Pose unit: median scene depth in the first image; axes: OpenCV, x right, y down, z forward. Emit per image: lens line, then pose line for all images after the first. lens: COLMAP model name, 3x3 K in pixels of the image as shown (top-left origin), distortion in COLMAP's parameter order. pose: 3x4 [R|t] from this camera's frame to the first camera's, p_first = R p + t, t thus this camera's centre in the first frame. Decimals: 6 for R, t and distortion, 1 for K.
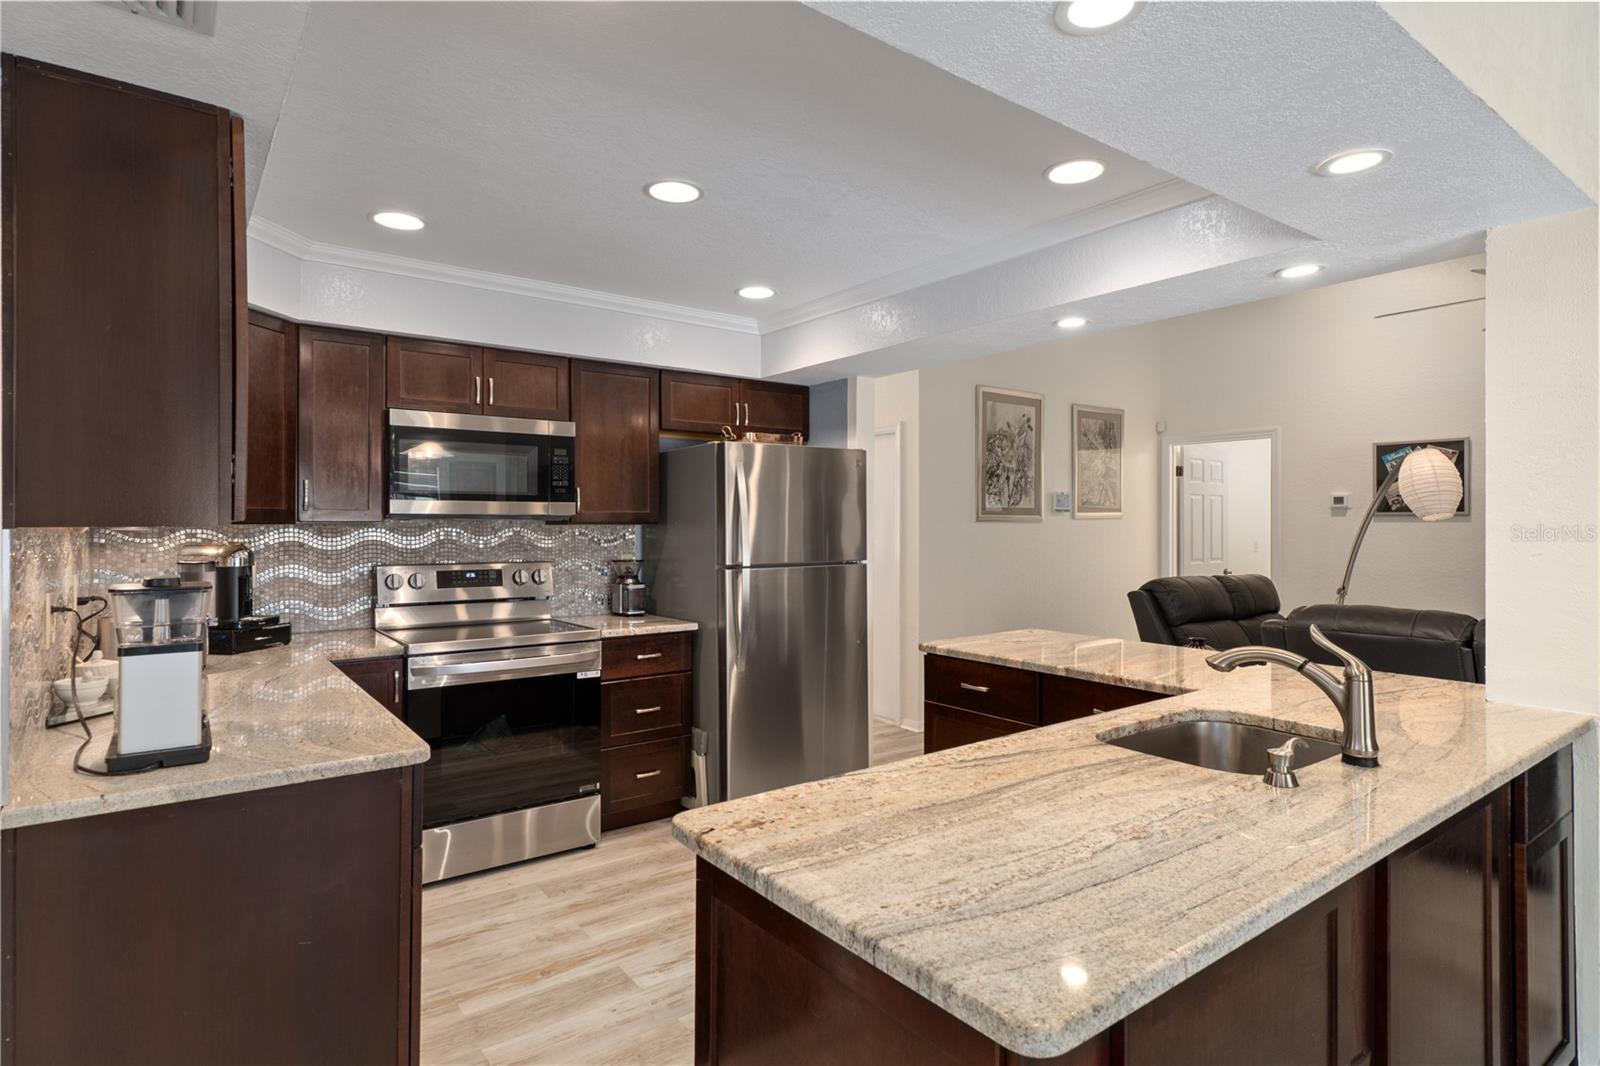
lens RADIAL K [[826.8, 0, 791.3], [0, 826.8, 524.1], [0, 0, 1]] dist [0.001564, 0.000371]
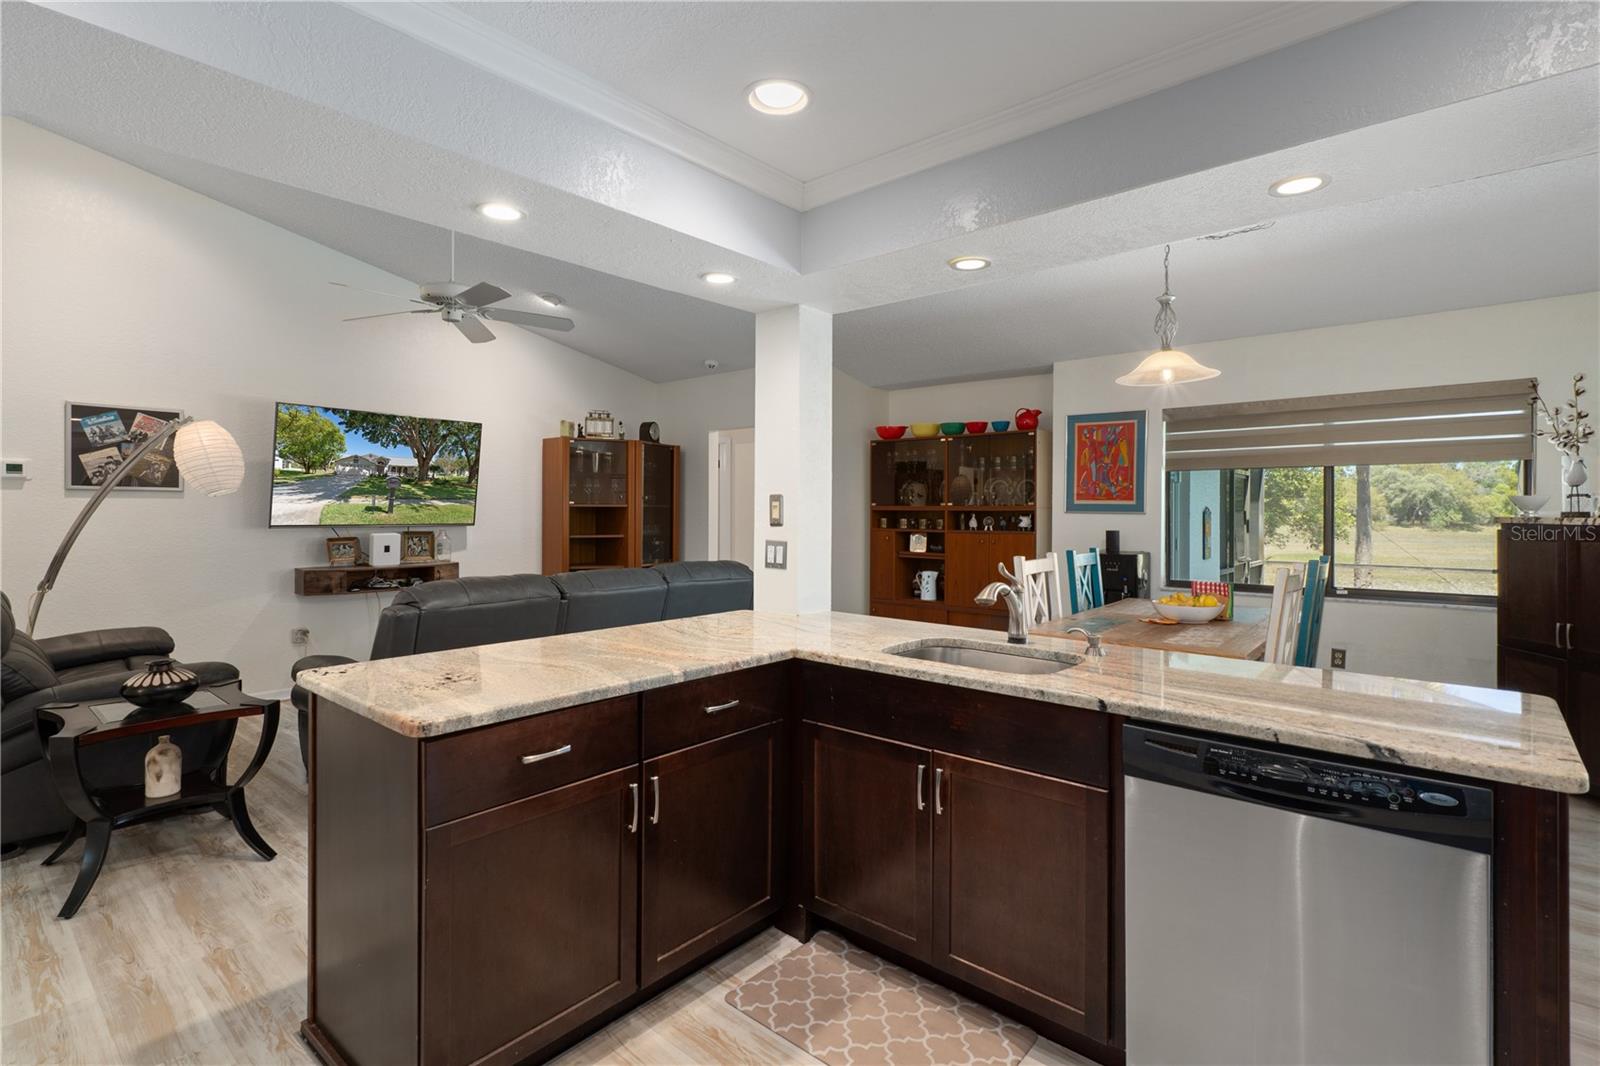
lens RADIAL K [[768.6, 0, 799.7], [0, 768.6, 529.9], [0, 0, 1]] dist [-0.000817, 0.005052]
pose [[-0.212626, -0.024569, 0.976825, -0.461333], [-0.011130, 0.999680, 0.022721, 0.009389], [-0.977070, -0.006041, -0.212831, 1.049183]]
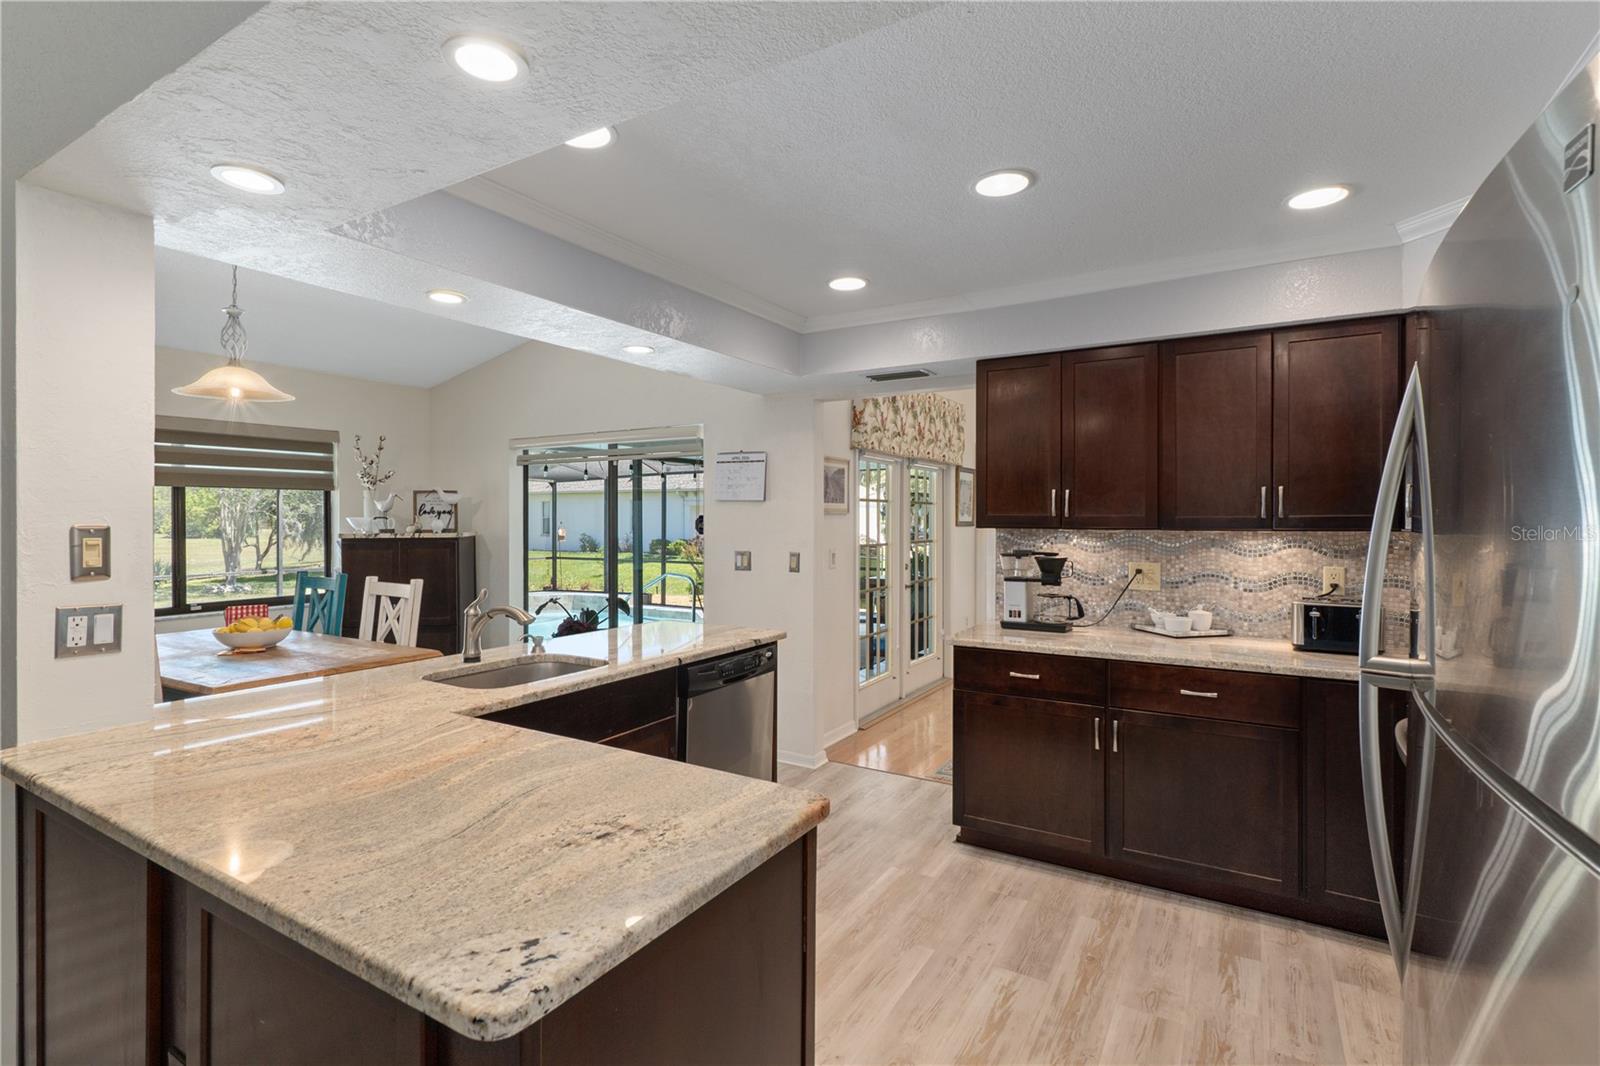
lens RADIAL K [[768.6, 0, 799.7], [0, 768.6, 529.9], [0, 0, 1]] dist [-0.000817, 0.005052]
pose [[-0.925925, 0.007332, -0.377636, 0.405591], [0.004400, 0.999953, 0.008626, -0.017542], [0.377681, 0.006326, -0.925914, 1.717294]]
